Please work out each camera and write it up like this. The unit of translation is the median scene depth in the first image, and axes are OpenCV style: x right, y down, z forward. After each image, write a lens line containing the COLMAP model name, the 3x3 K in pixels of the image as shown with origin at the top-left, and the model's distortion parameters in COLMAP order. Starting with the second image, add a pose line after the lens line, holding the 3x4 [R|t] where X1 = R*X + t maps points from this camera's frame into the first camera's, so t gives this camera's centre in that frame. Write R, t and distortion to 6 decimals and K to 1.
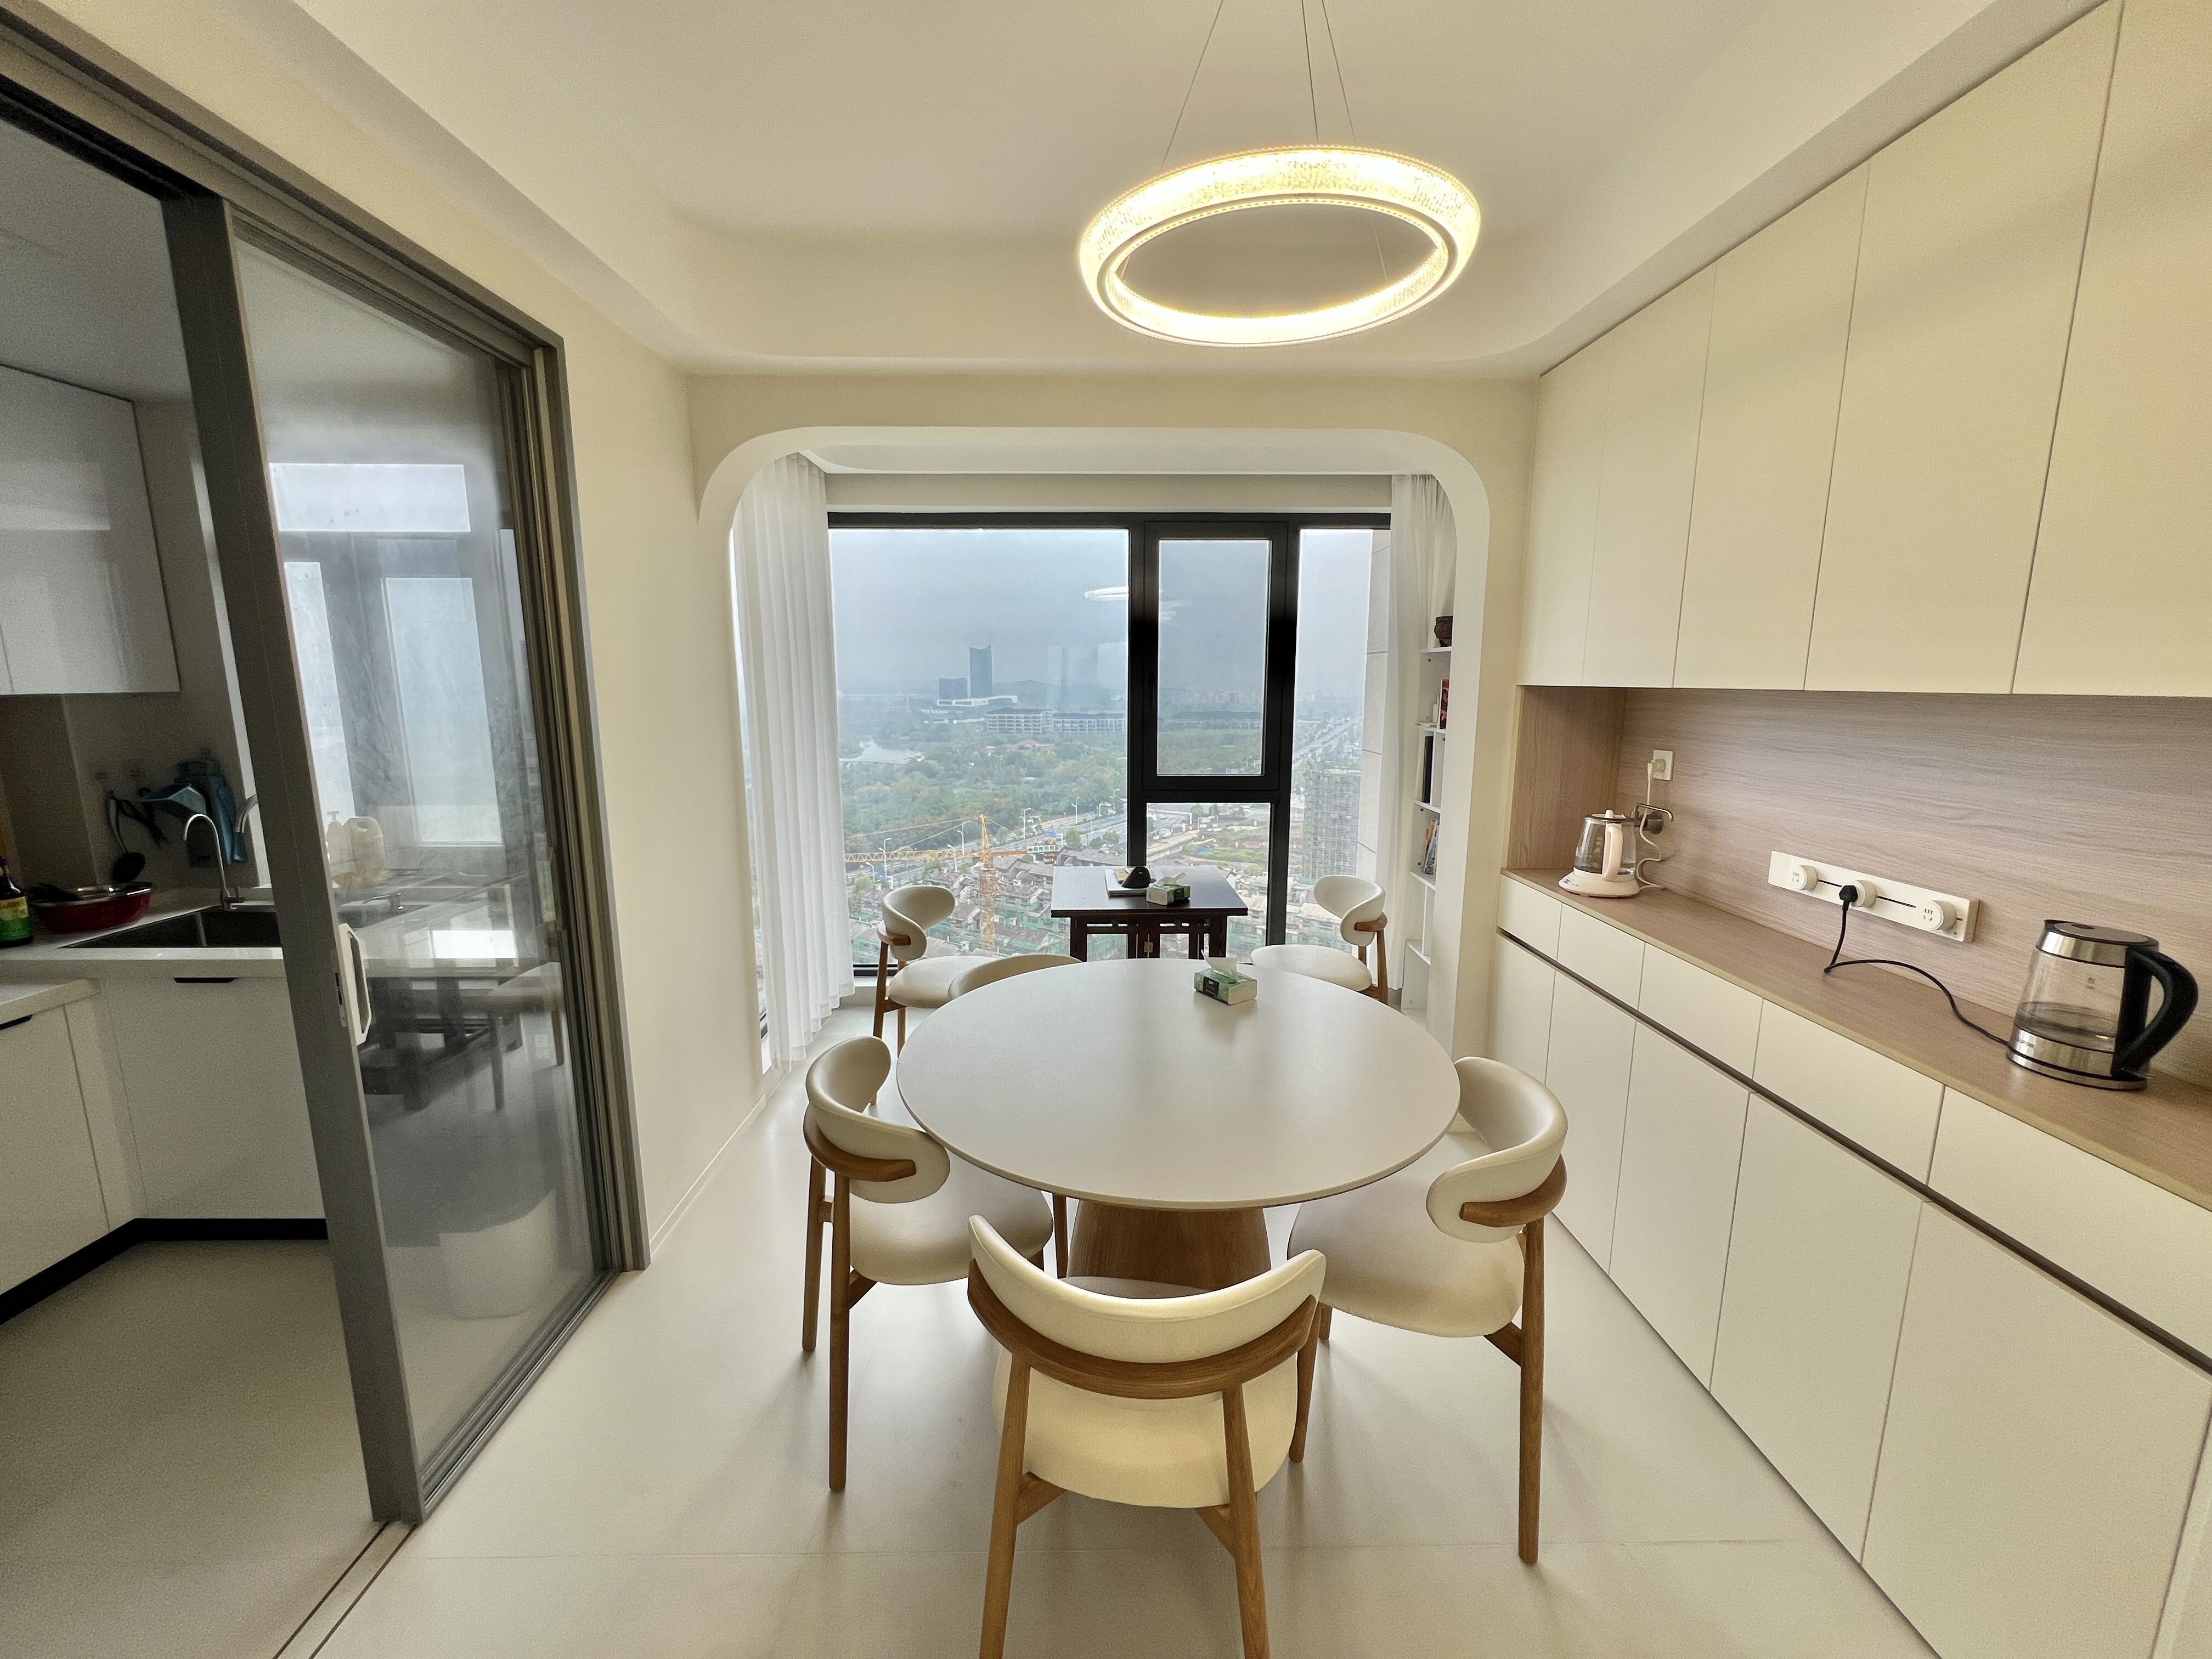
lens RADIAL K [[884.4, 0, 1106.0], [0, 884.4, 829.5], [0, 0, 1]] dist [-0.001859, 0.000004]
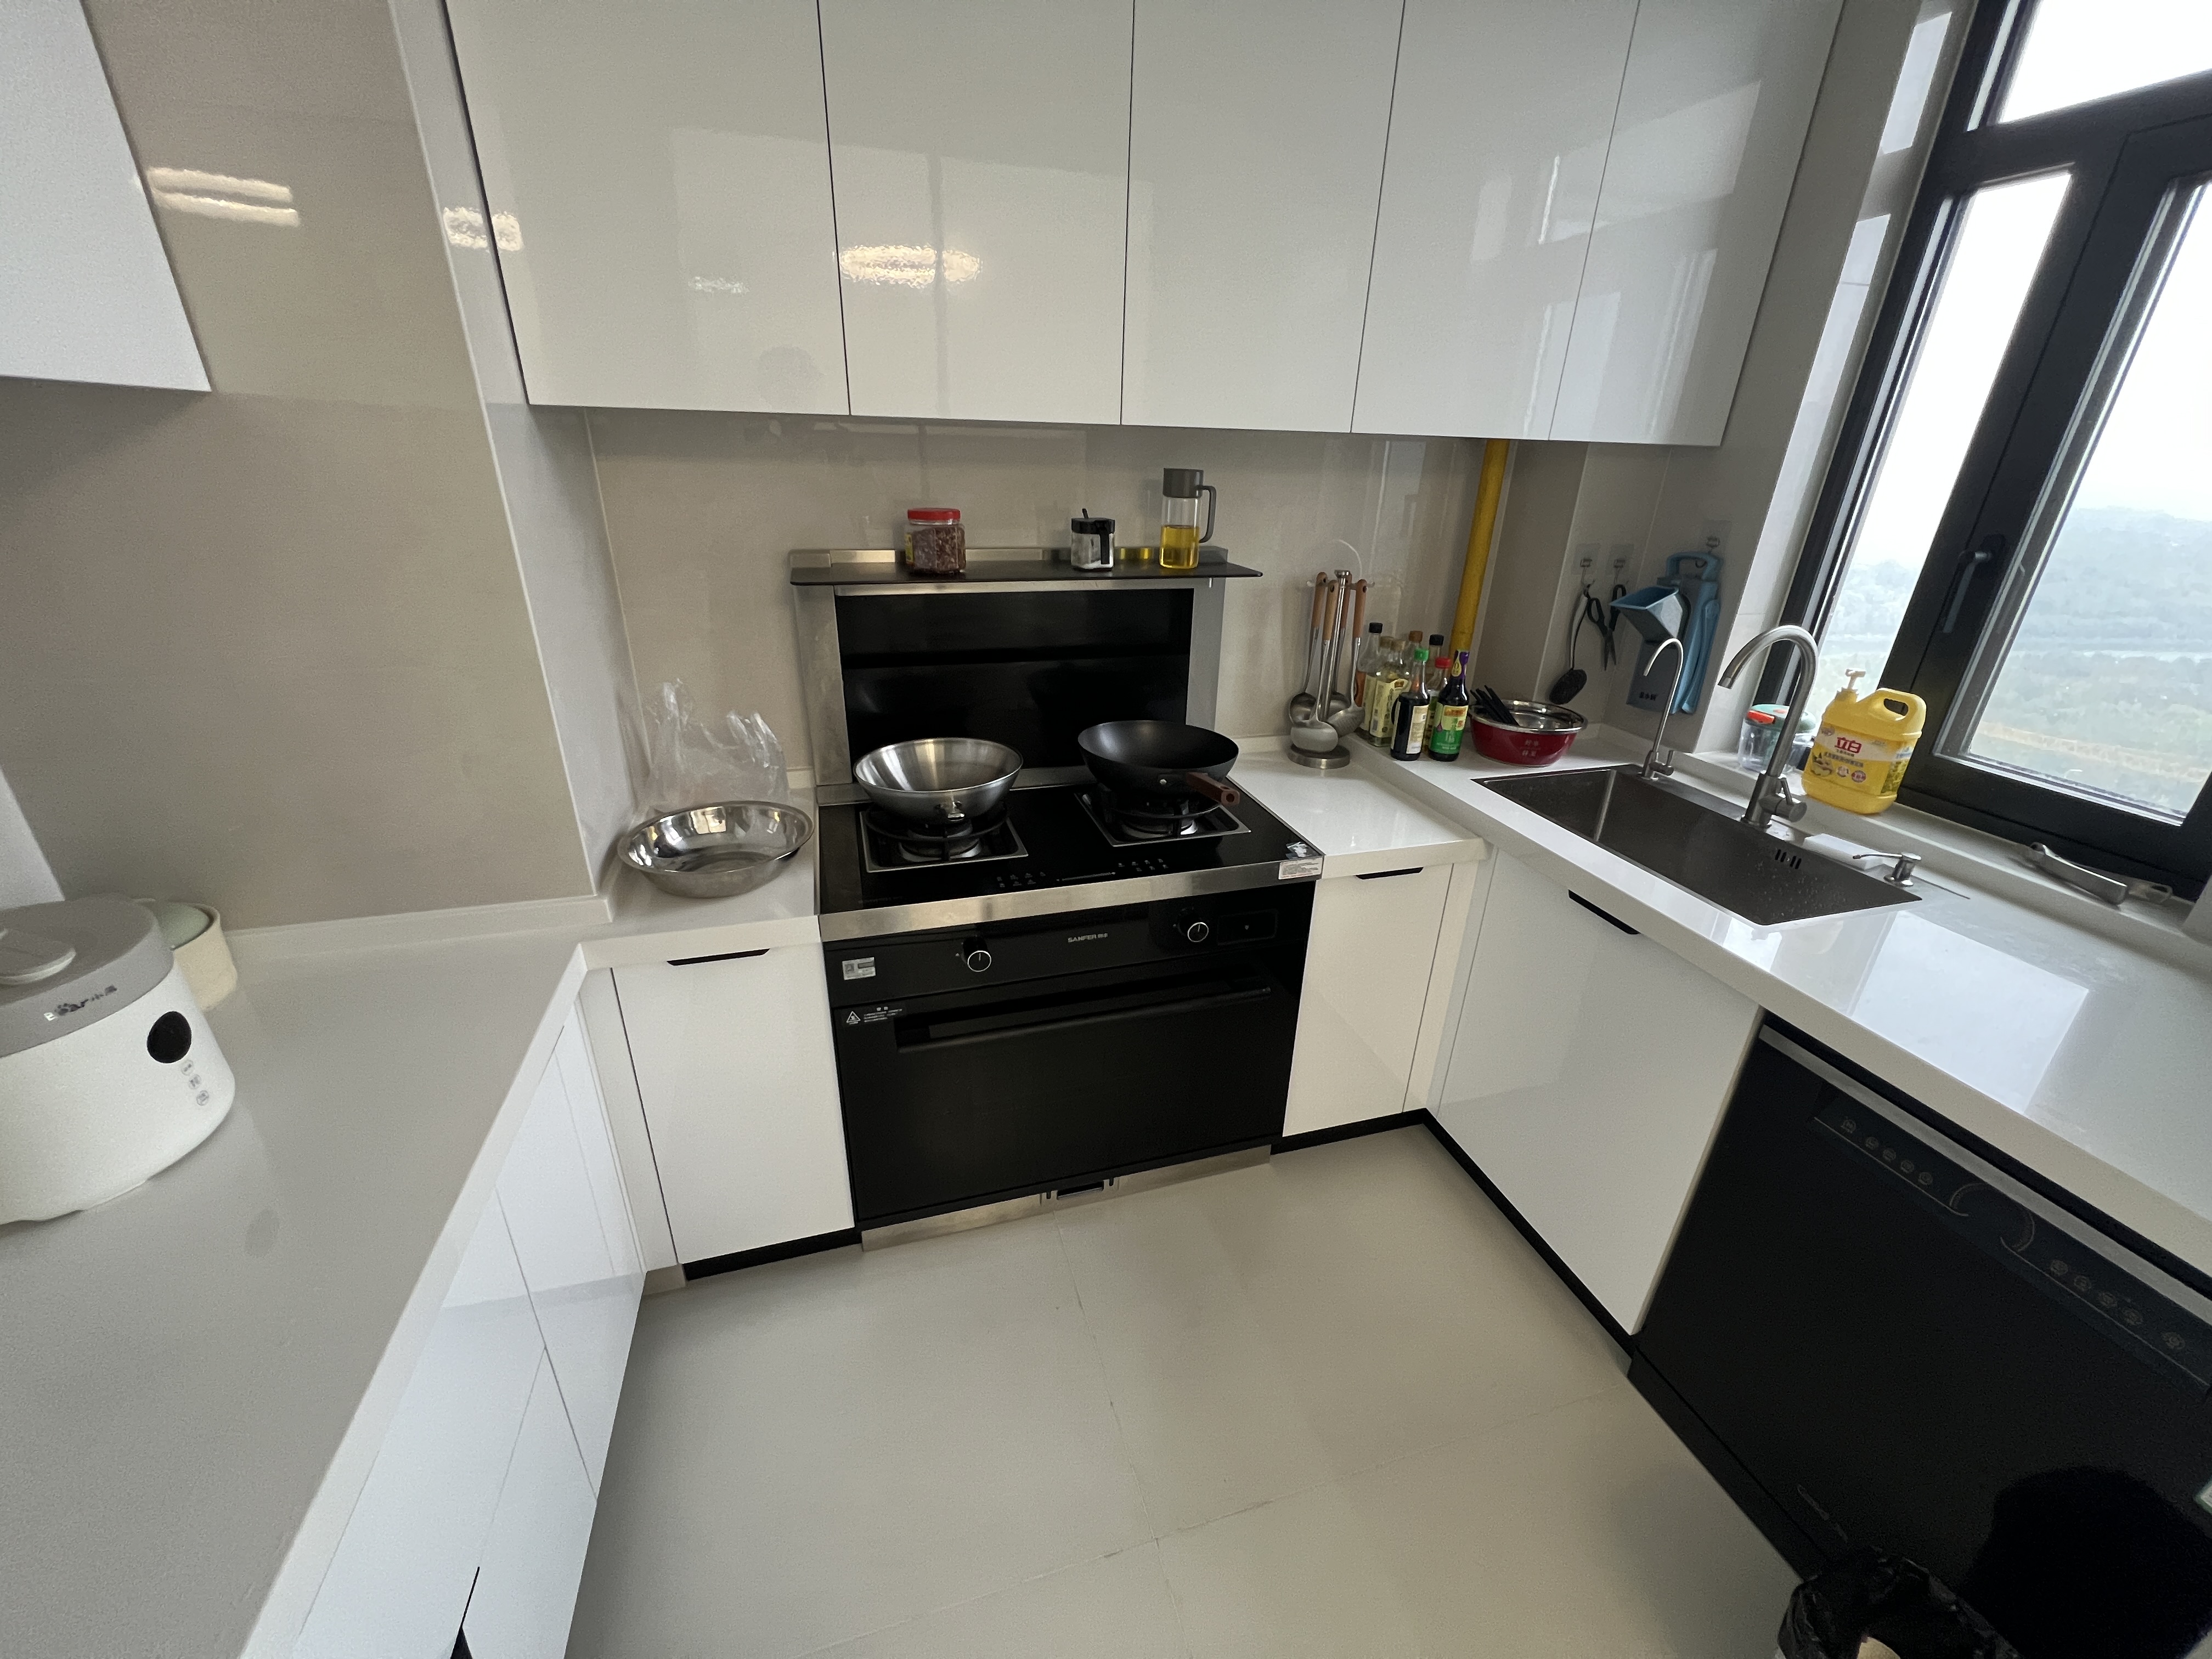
lens RADIAL K [[884.4, 0, 1106.0], [0, 884.4, 829.5], [0, 0, 1]] dist [-0.001859, 0.000004]
pose [[0.275964, 0.393677, -0.876848, -0.492383], [-0.188656, 0.916713, 0.352201, -0.039647], [0.942472, 0.068228, 0.327249, 0.374871]]
